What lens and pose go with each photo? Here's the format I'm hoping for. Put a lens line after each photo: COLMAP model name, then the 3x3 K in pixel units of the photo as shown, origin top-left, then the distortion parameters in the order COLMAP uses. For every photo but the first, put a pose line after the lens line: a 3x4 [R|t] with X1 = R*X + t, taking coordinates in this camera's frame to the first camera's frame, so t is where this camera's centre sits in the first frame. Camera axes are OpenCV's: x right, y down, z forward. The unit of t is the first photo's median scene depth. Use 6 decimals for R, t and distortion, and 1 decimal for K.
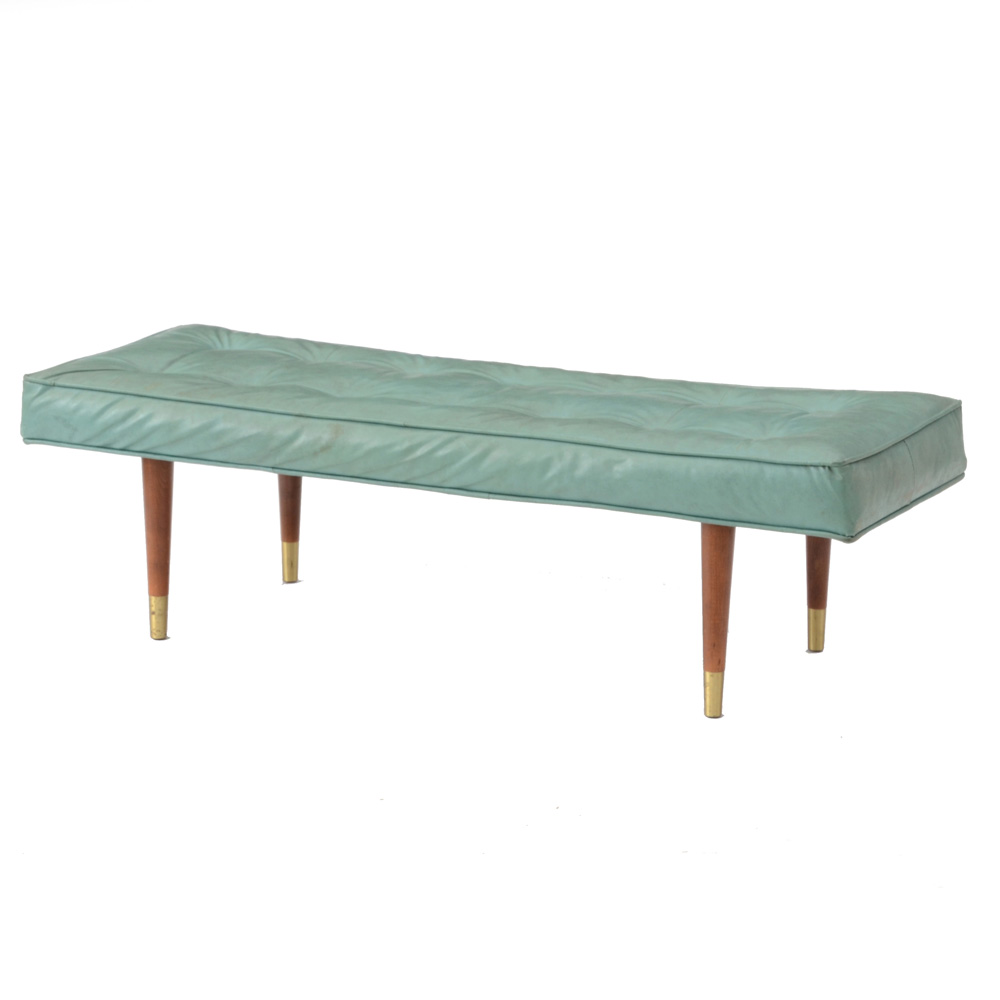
lens RADIAL K [[3722.7, 0, 500.0], [0, 3722.7, 500.0], [0, 0, 1]] dist [0.310913, -2.808070]
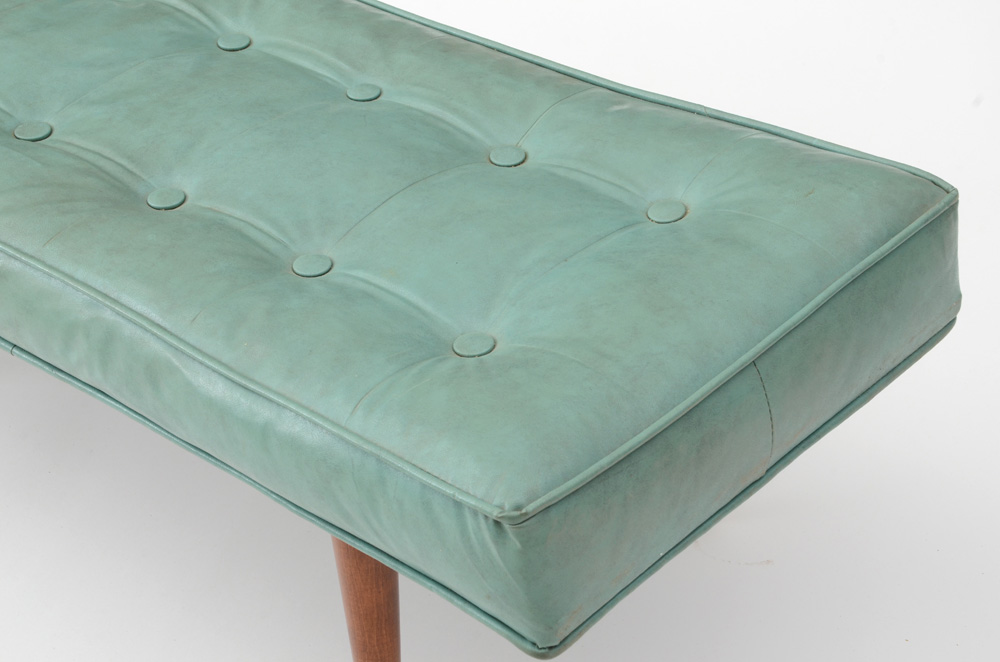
lens RADIAL K [[1933.5, 0, 500.0], [0, 1933.5, 331.0], [0, 0, 1]] dist [0.005784, 5.348156]
pose [[0.955687, 0.113079, -0.271799, 0.141604], [-0.001936, 0.925677, 0.378309, -0.111677], [0.294377, -0.361019, 0.884877, 0.758578]]
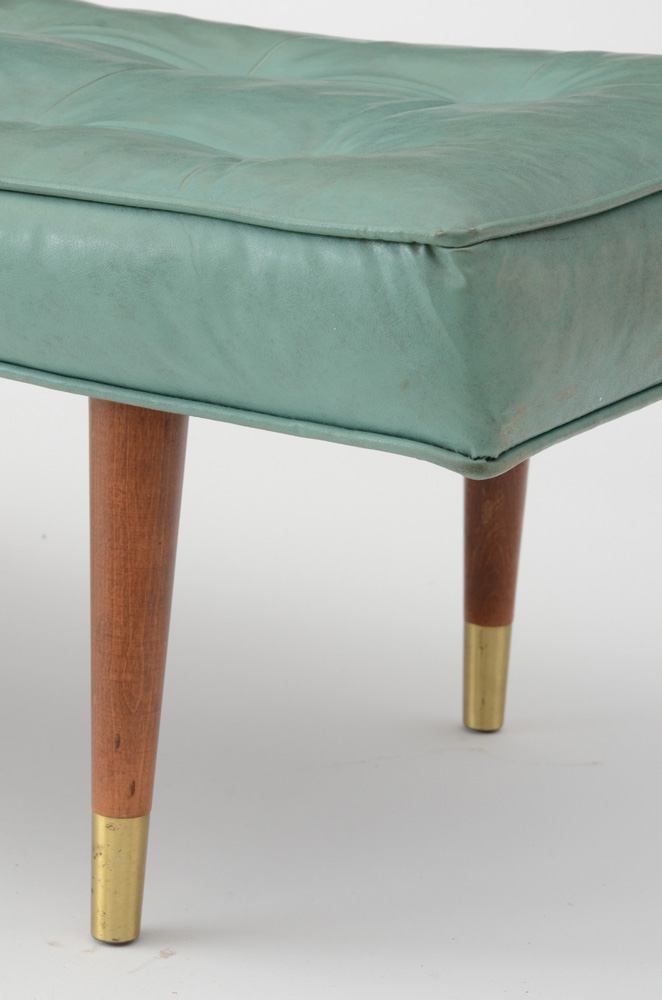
lens RADIAL K [[4030.4, 0, 332.3], [0, 4030.4, 528.0], [0, 0, 1]] dist [1.318492, -1.224156]
pose [[0.997426, 0.050190, -0.051211, 0.094061], [-0.047644, 0.997623, 0.049777, -0.001369], [0.053587, -0.047209, 0.997447, 0.603547]]
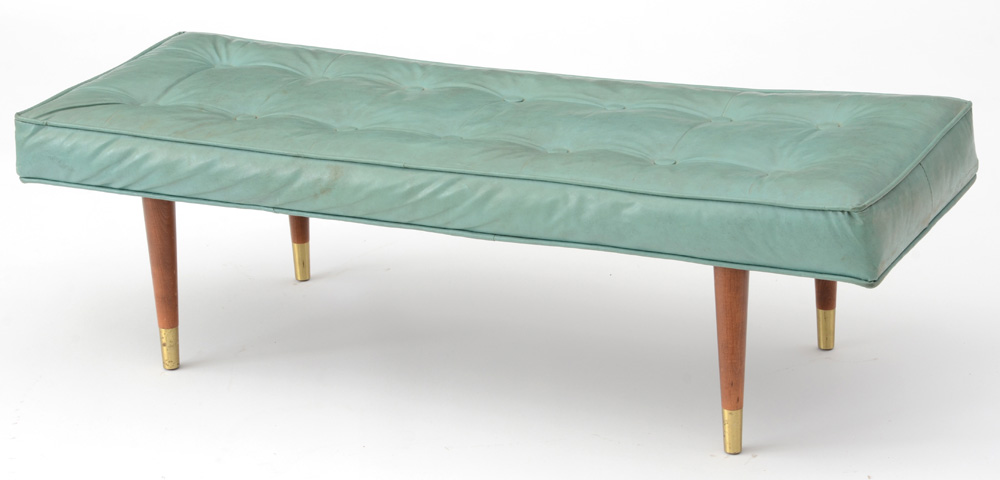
lens RADIAL K [[2747.5, 0, 500.0], [0, 2747.5, 240.0], [0, 0, 1]] dist [0.513774, 0.965679]
pose [[0.998787, -0.049201, -0.002098, 0.000015], [0.049099, 0.991593, 0.119723, -0.086273], [-0.003810, -0.119680, 0.992805, 0.277783]]
